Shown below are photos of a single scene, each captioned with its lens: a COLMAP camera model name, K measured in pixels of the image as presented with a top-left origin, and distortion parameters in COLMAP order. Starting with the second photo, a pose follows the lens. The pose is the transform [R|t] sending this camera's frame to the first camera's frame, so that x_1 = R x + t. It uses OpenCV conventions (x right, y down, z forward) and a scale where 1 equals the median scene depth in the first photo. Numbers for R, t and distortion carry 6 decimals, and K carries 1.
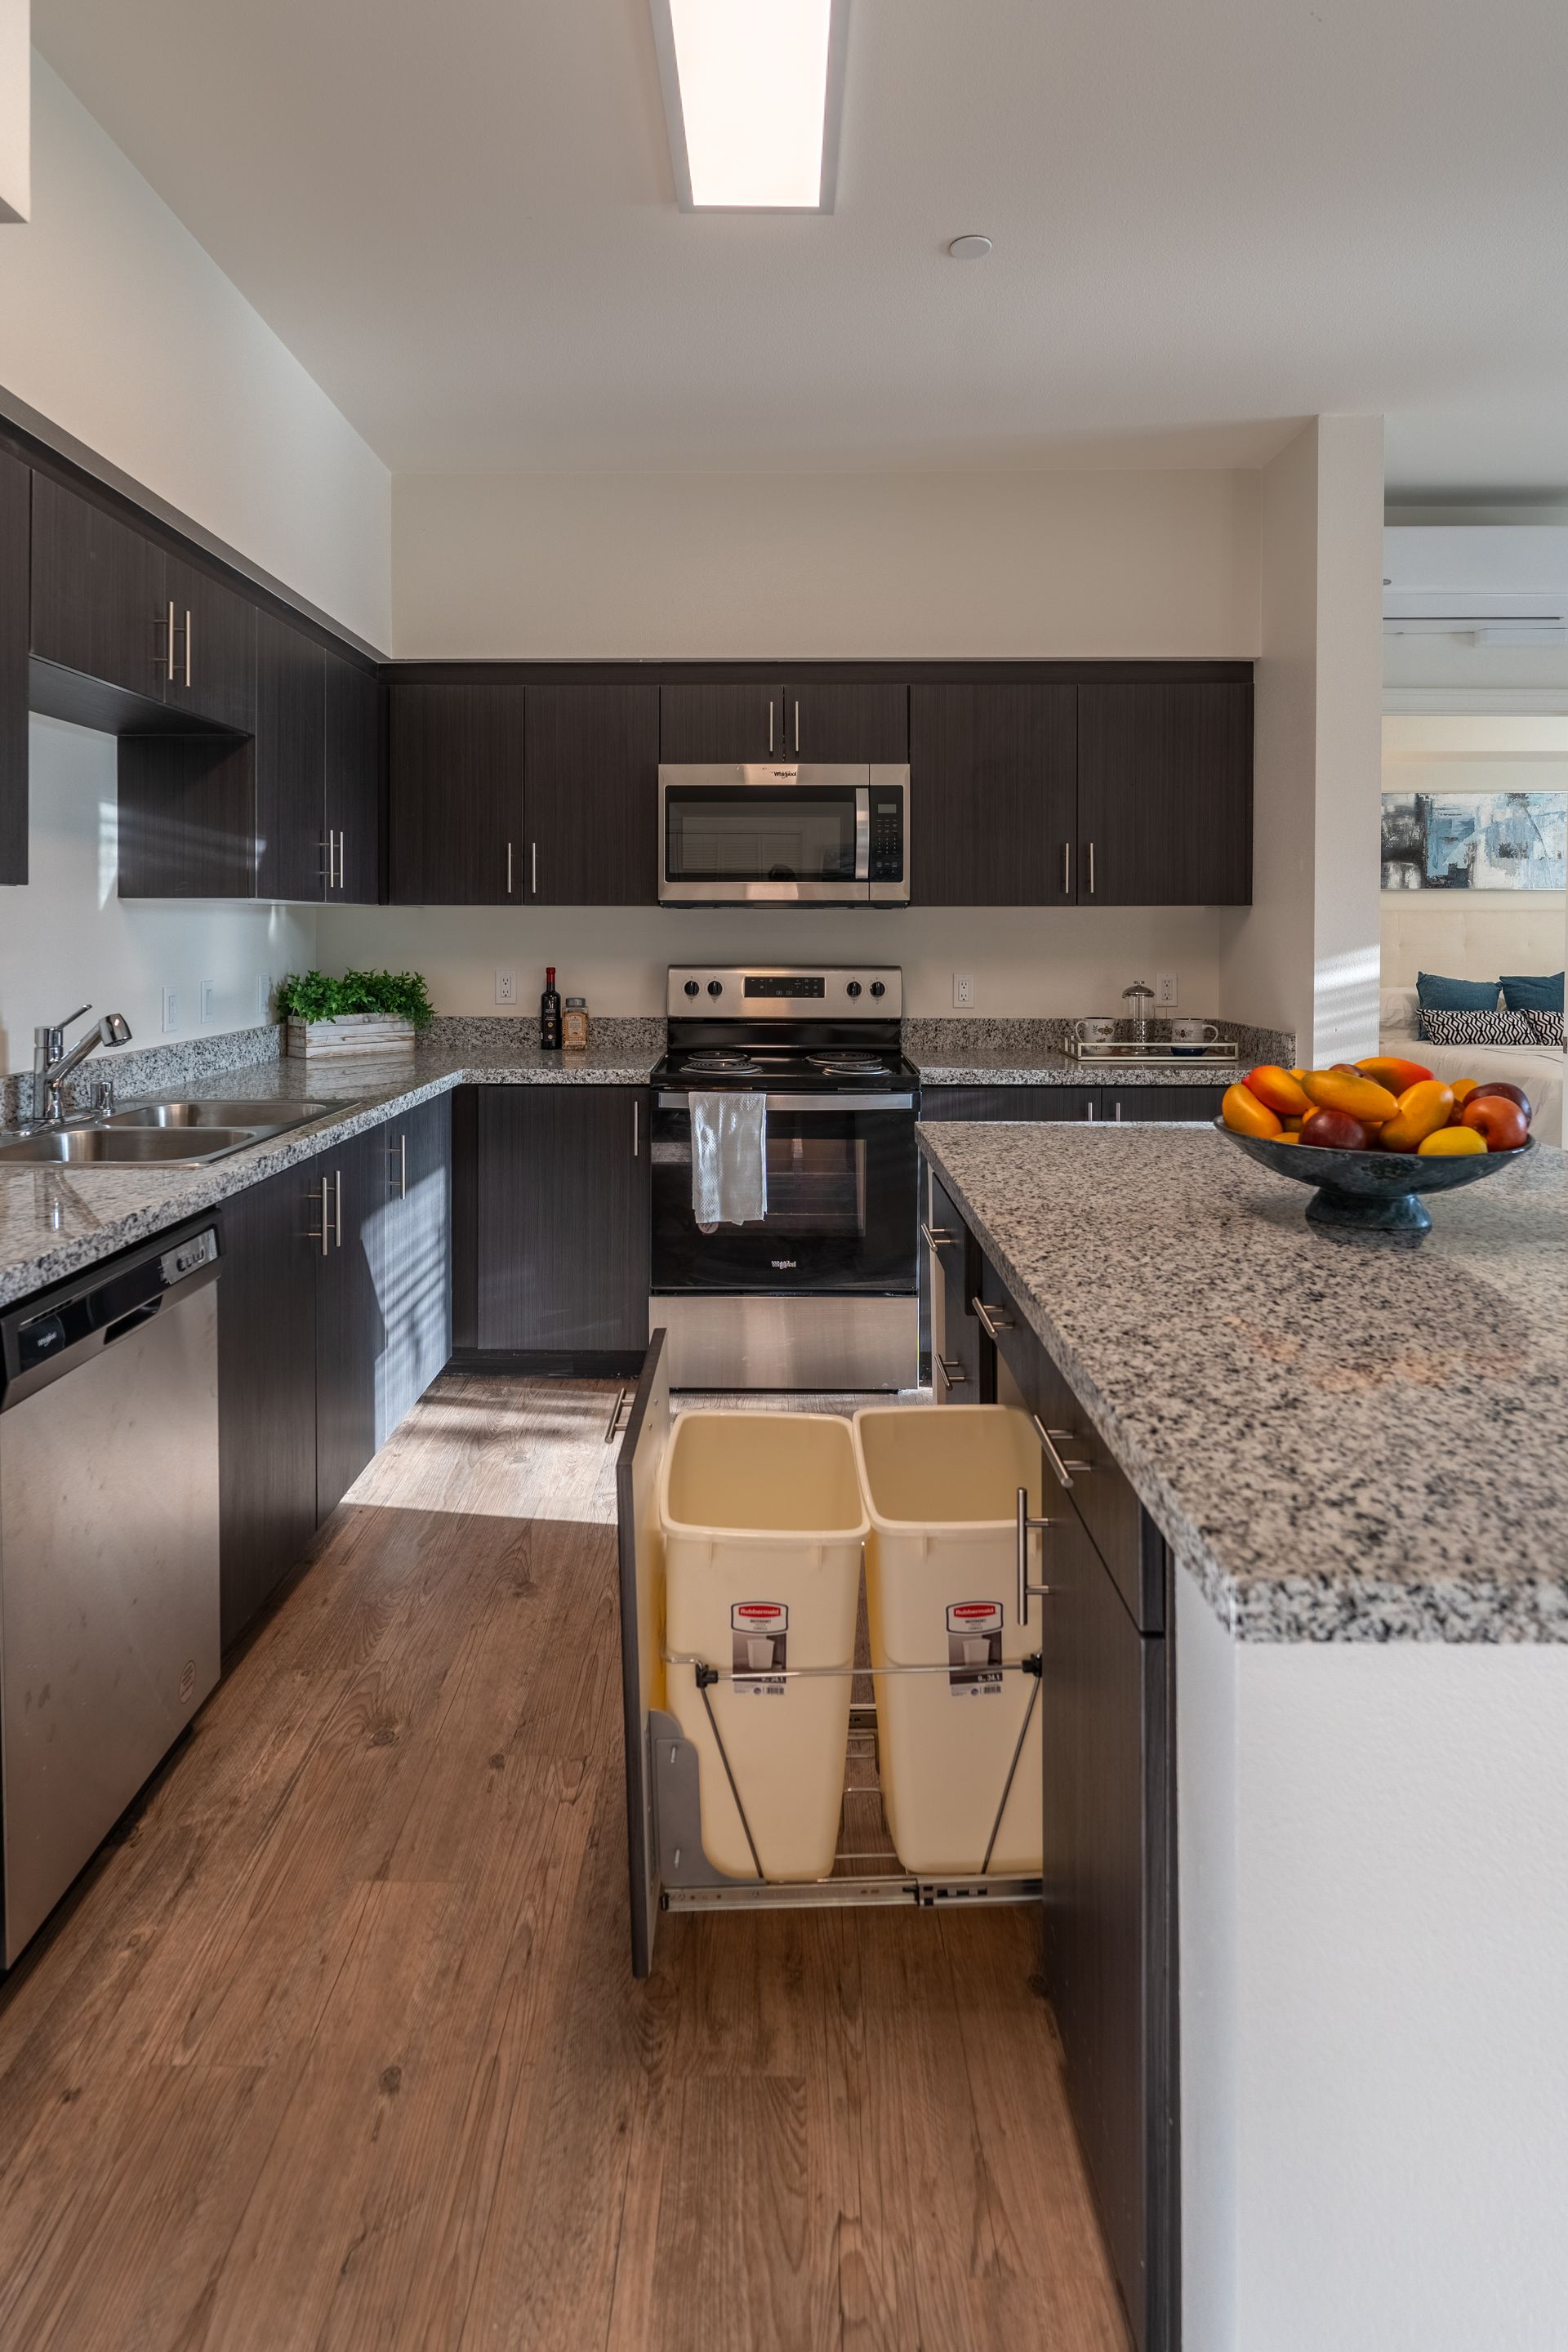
lens RADIAL K [[1314.3, 0, 737.5], [0, 1314.3, 937.2], [0, 0, 1]] dist [-0.000198, -0.000456]
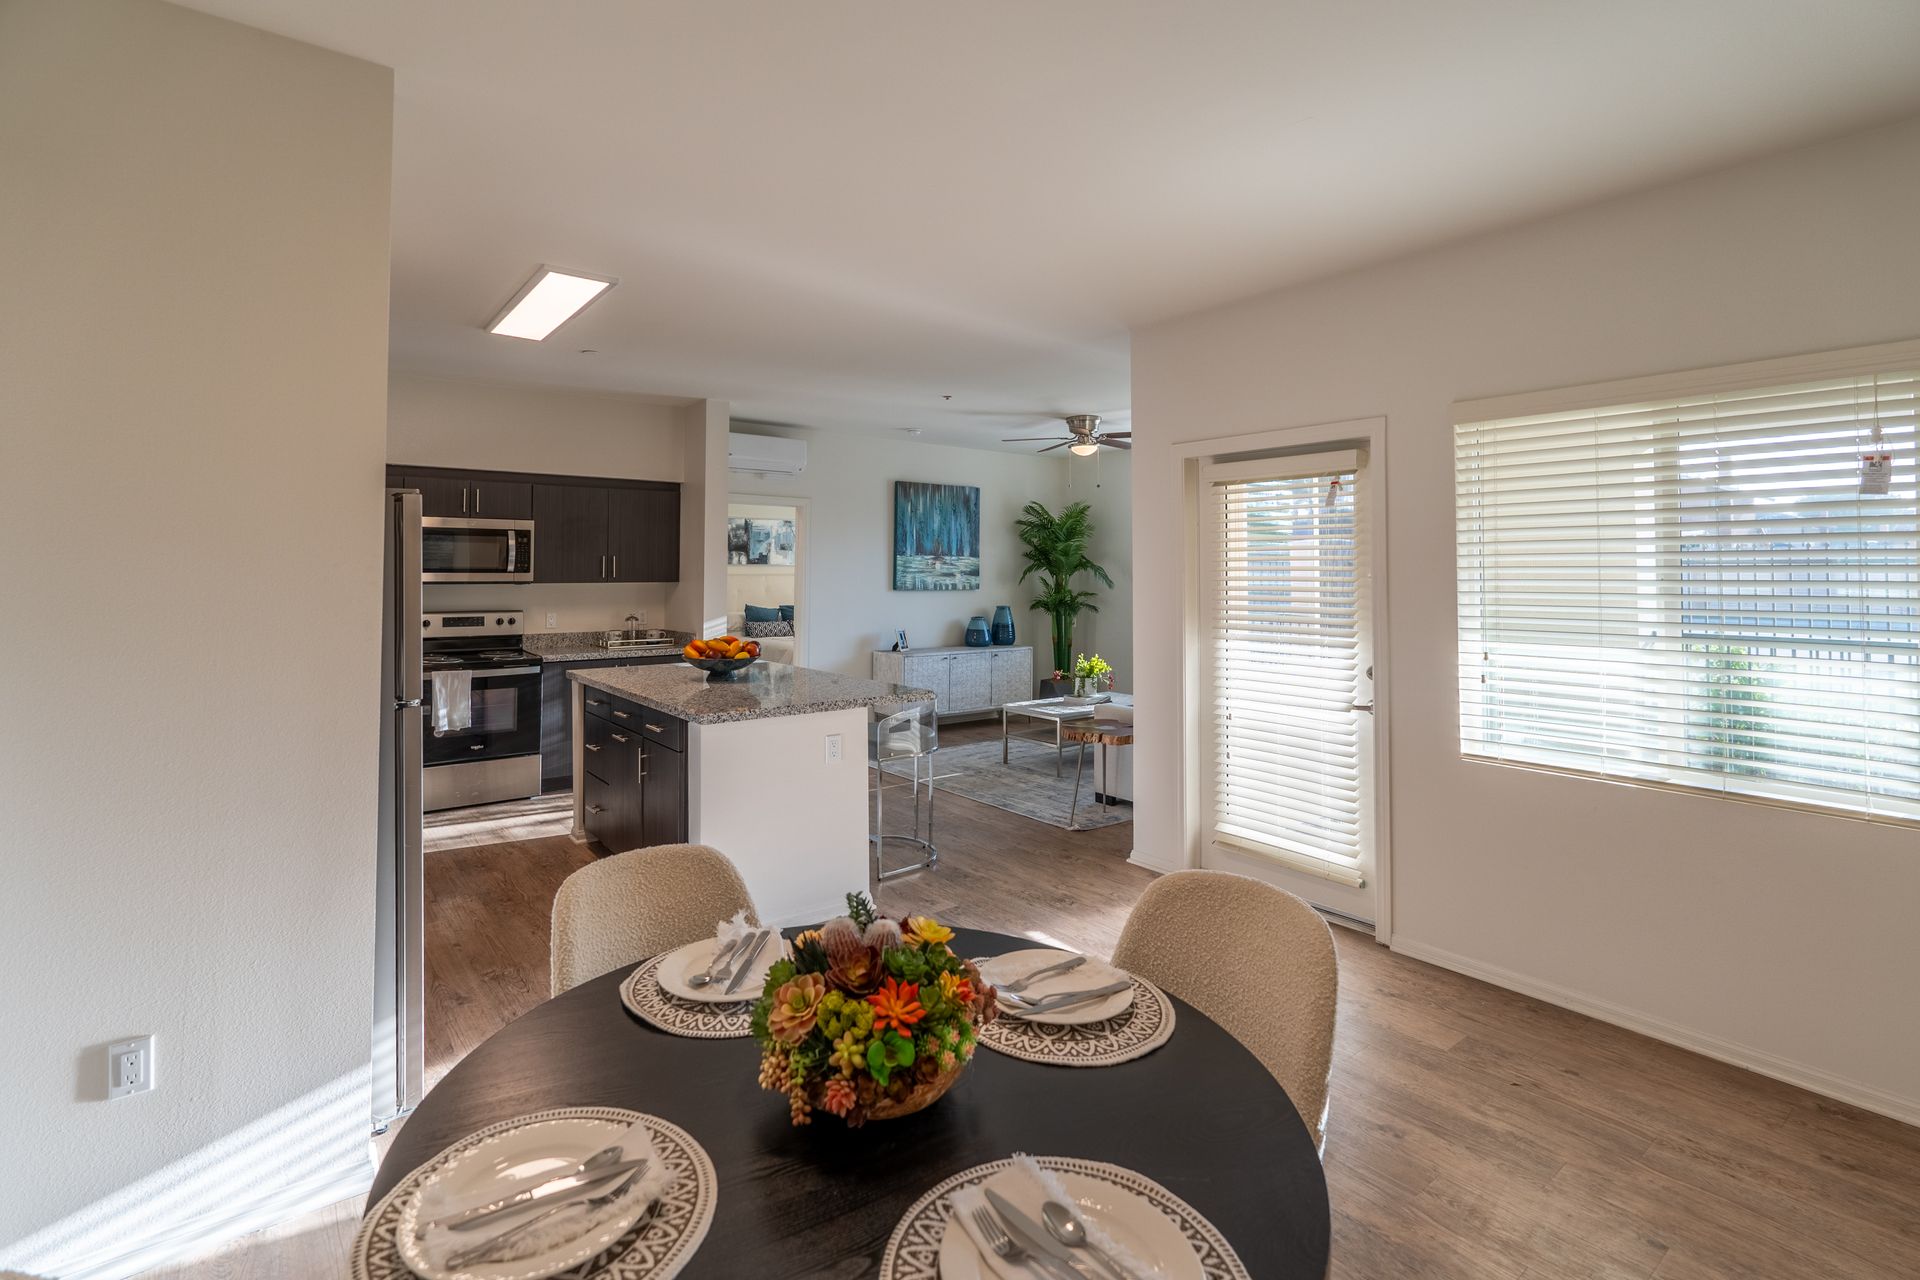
lens RADIAL K [[944.4, 0, 945.4], [0, 944.4, 549.8], [0, 0, 1]] dist [0.026558, -0.000050]
pose [[0.779489, 0.014904, 0.626239, -0.367276], [0.001439, 0.999672, -0.025582, -0.042641], [-0.626415, 0.020842, 0.779211, -0.770884]]
